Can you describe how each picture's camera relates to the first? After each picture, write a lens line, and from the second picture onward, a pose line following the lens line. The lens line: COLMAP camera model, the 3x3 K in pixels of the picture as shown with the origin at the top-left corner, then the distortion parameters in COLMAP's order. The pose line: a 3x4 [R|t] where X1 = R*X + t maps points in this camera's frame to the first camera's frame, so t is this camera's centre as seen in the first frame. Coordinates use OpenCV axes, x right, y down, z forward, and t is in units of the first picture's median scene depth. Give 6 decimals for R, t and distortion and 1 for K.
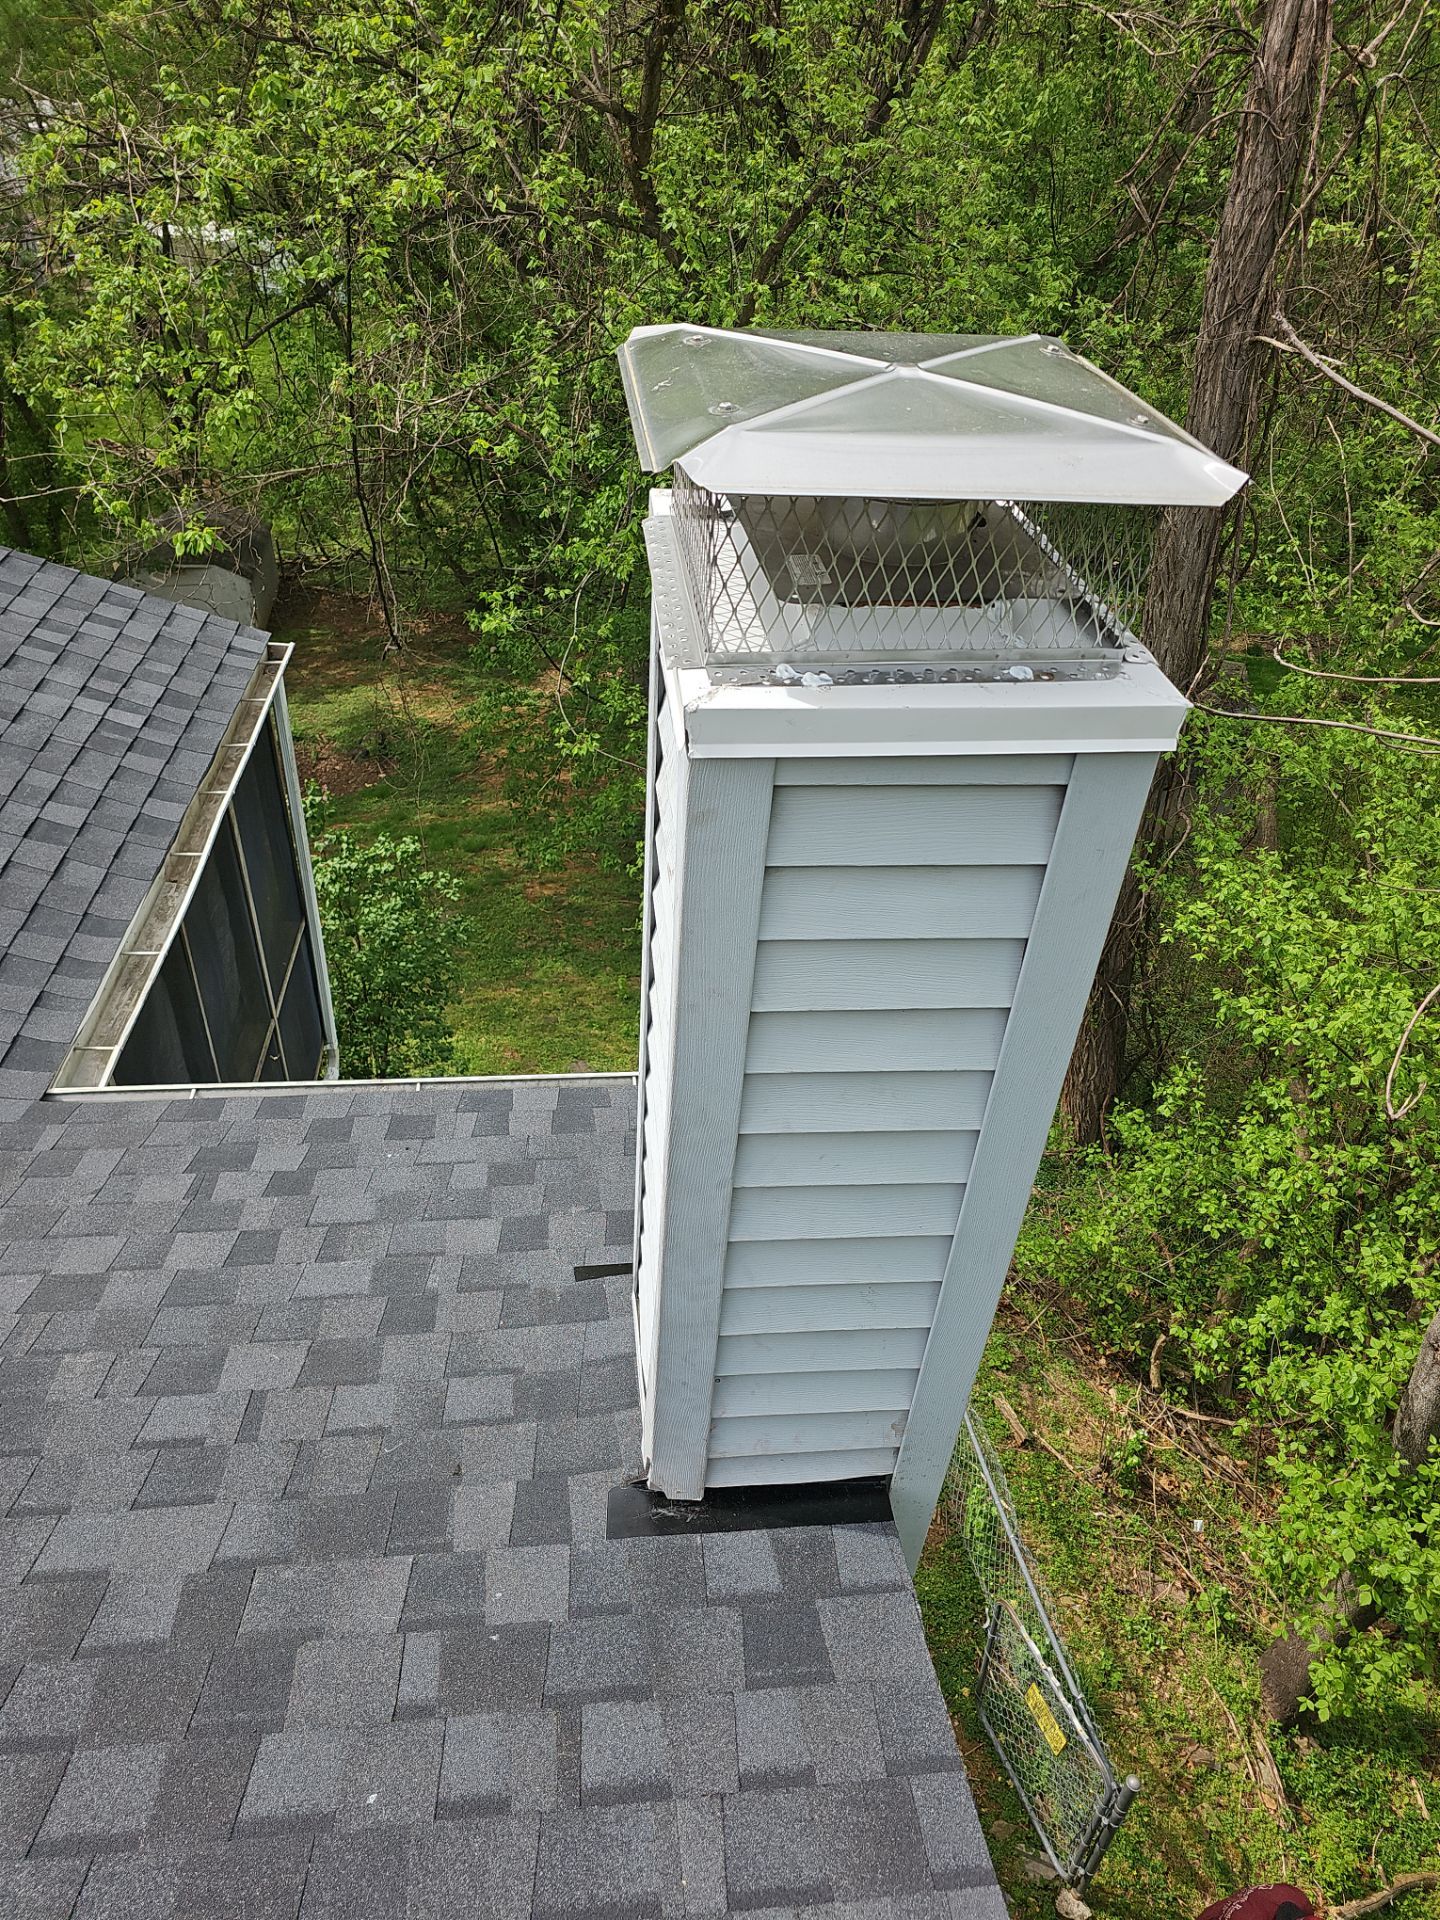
lens RADIAL K [[1256.3, 0, 720.0], [0, 1256.3, 960.0], [0, 0, 1]] dist [0.038782, -0.031400]
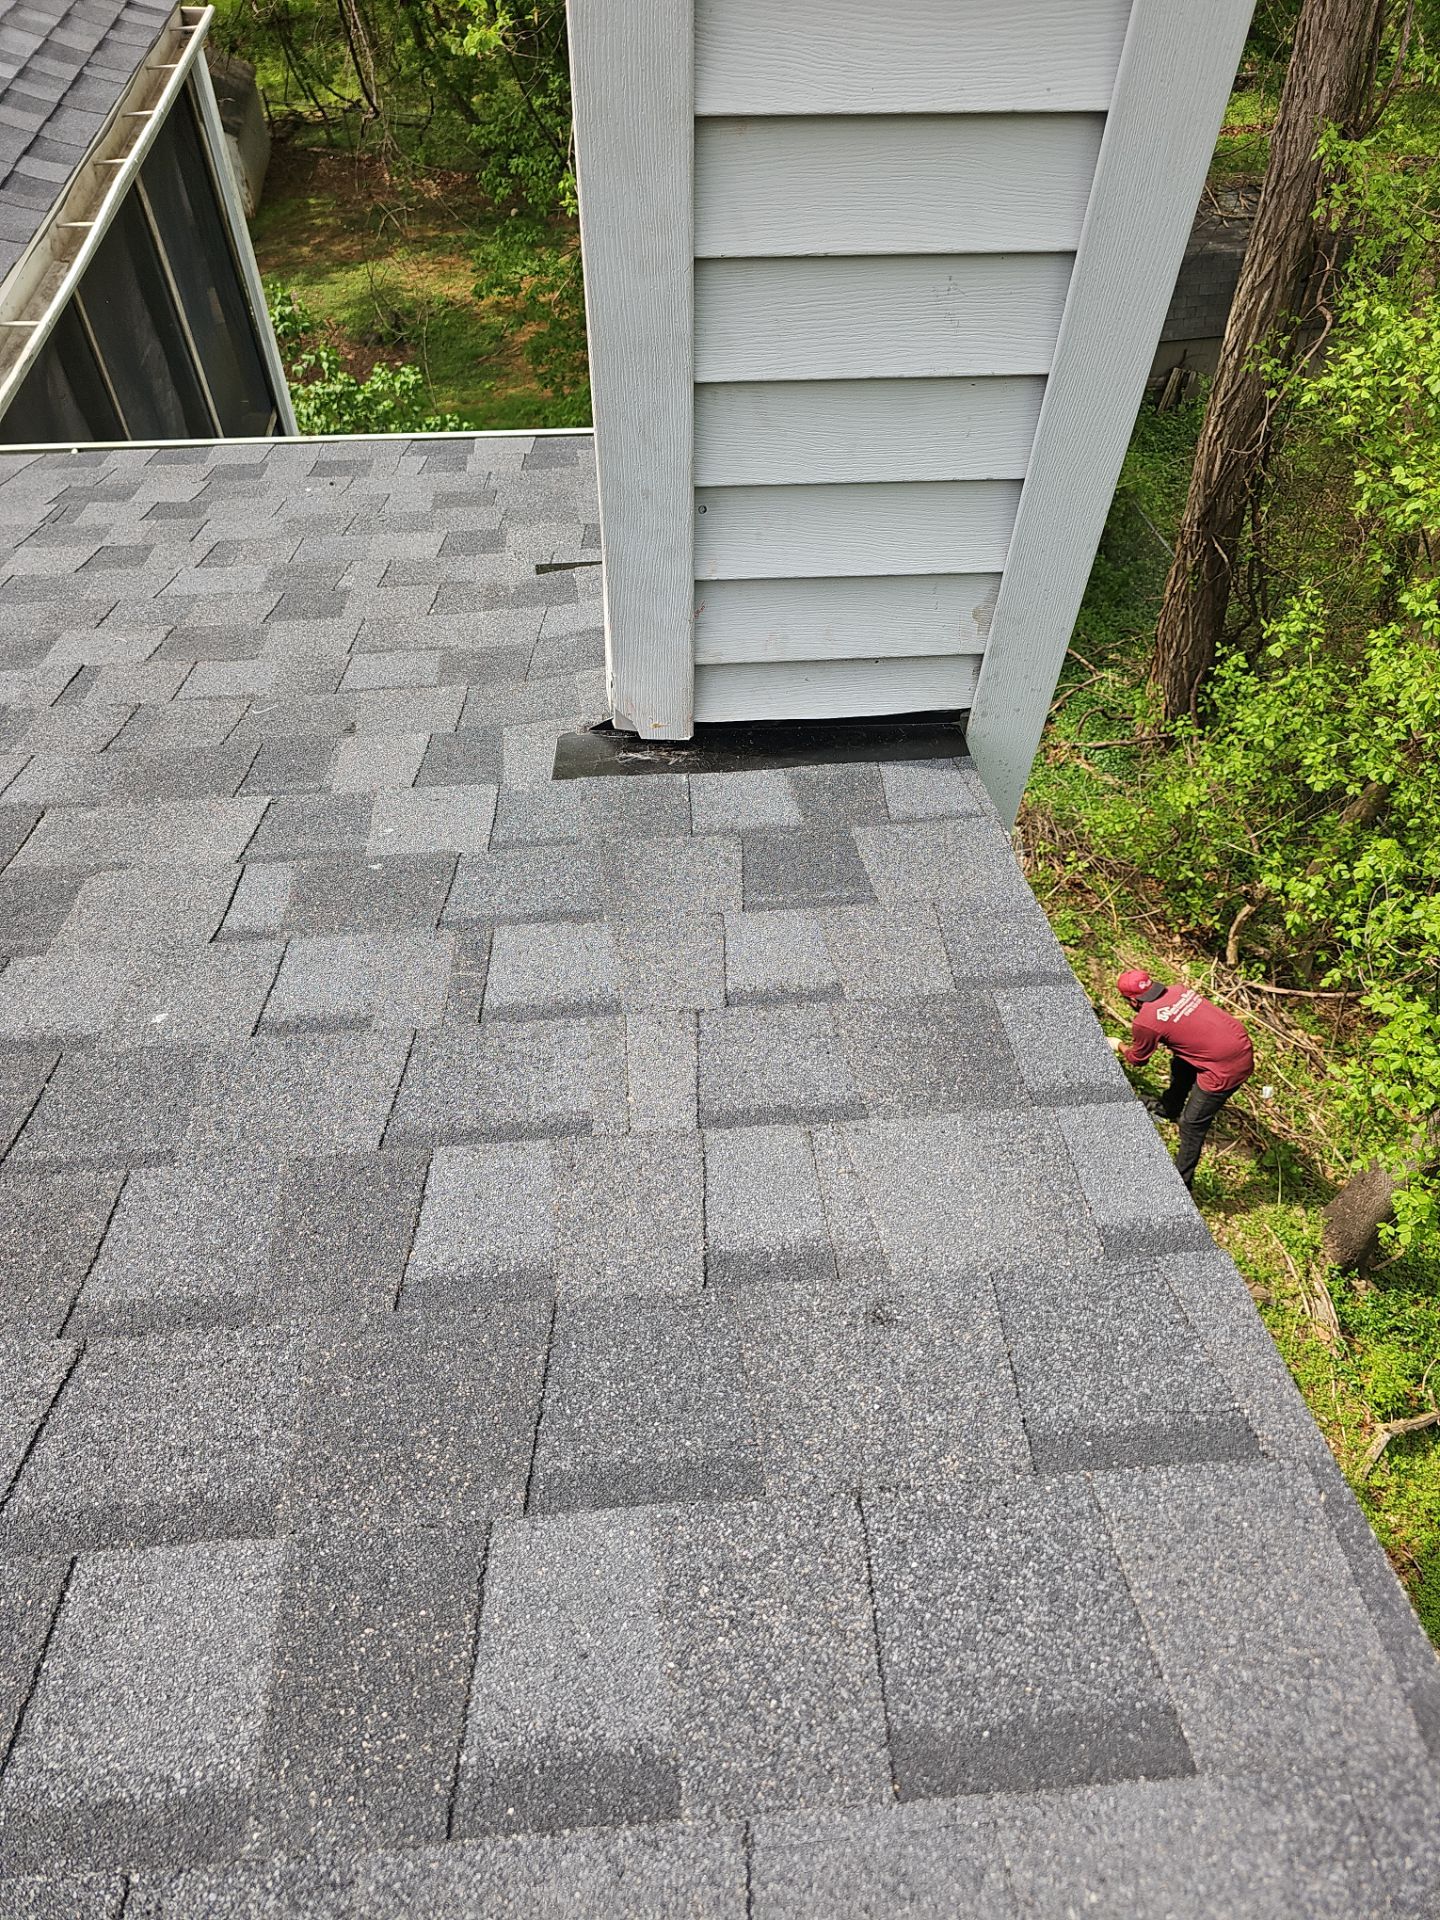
lens RADIAL K [[1242.2, 0, 720.0], [0, 1242.2, 960.0], [0, 0, 1]] dist [0.063583, -0.072726]
pose [[0.998585, -0.009934, -0.052236, 0.010986], [0.023057, 0.966128, 0.257032, 0.112467], [0.047913, -0.257872, 0.964990, 0.095385]]
